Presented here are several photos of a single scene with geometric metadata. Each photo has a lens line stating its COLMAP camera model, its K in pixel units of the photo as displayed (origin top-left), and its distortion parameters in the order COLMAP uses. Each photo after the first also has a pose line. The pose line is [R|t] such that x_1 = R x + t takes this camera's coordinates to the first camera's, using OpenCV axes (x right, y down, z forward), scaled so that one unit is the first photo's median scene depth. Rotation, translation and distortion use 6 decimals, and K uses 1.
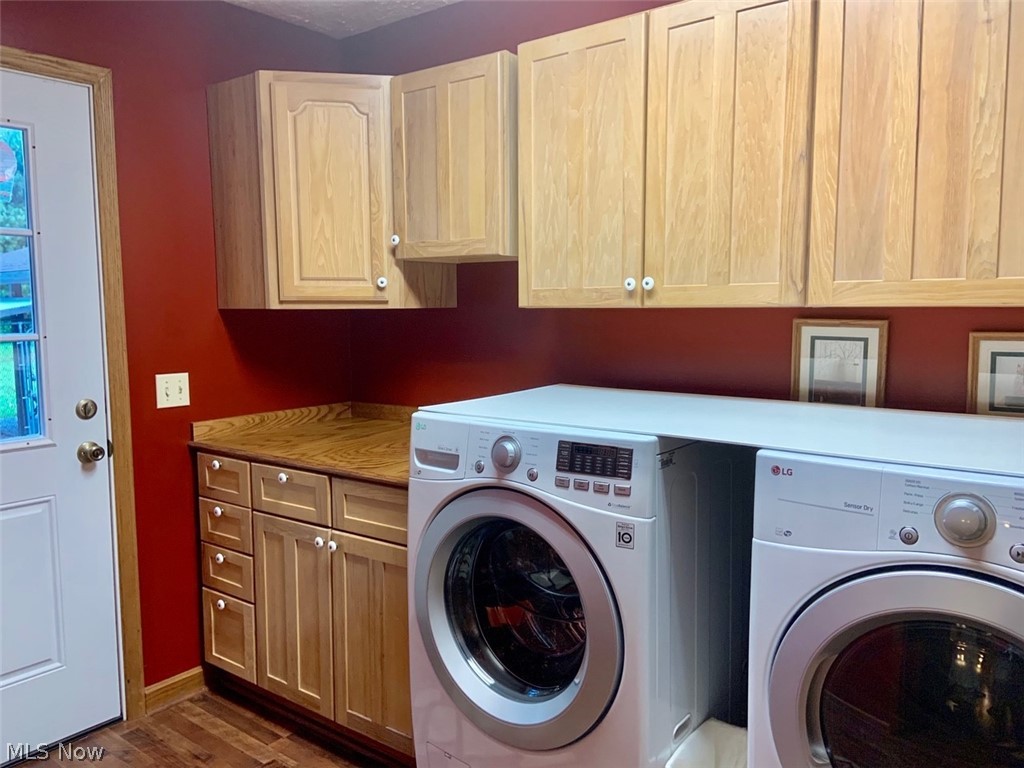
lens RADIAL K [[789.6, 0, 512.0], [0, 789.6, 384.0], [0, 0, 1]] dist [-0.000837, -0.000545]
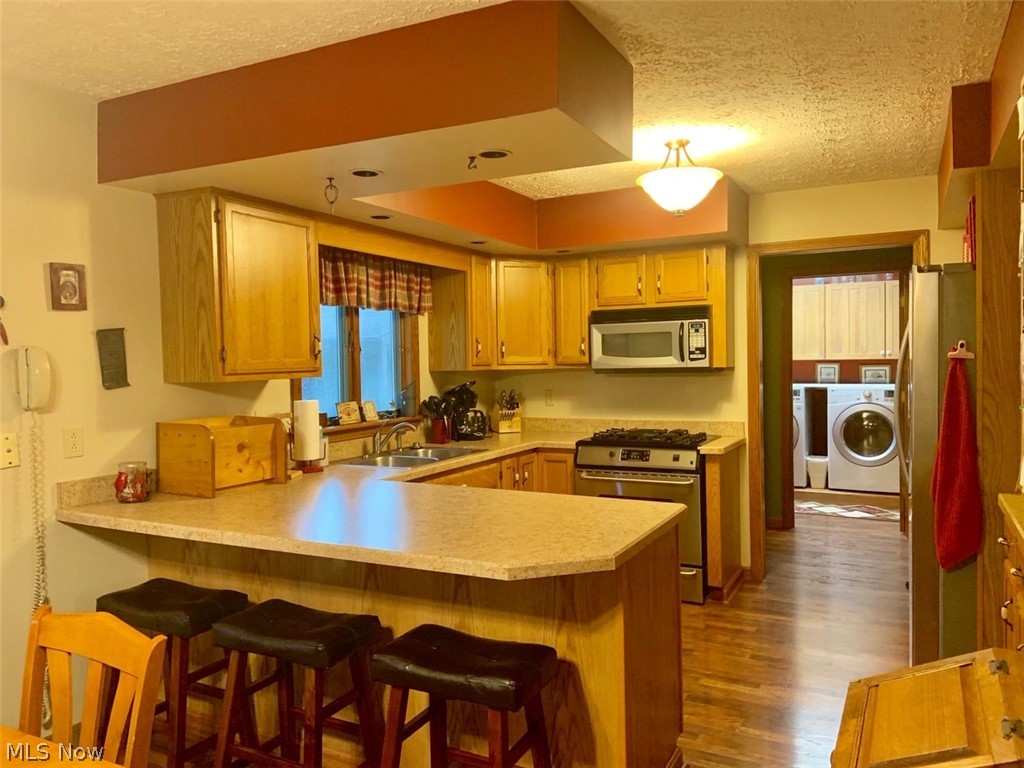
lens RADIAL K [[768.4, 0, 512.0], [0, 768.4, 384.0], [0, 0, 1]] dist [0.048974, -0.000538]
pose [[0.984050, -0.019356, 0.176835, -2.266113], [0.031387, 0.997359, -0.065494, 0.283459], [-0.175100, 0.070000, 0.982059, -3.134397]]
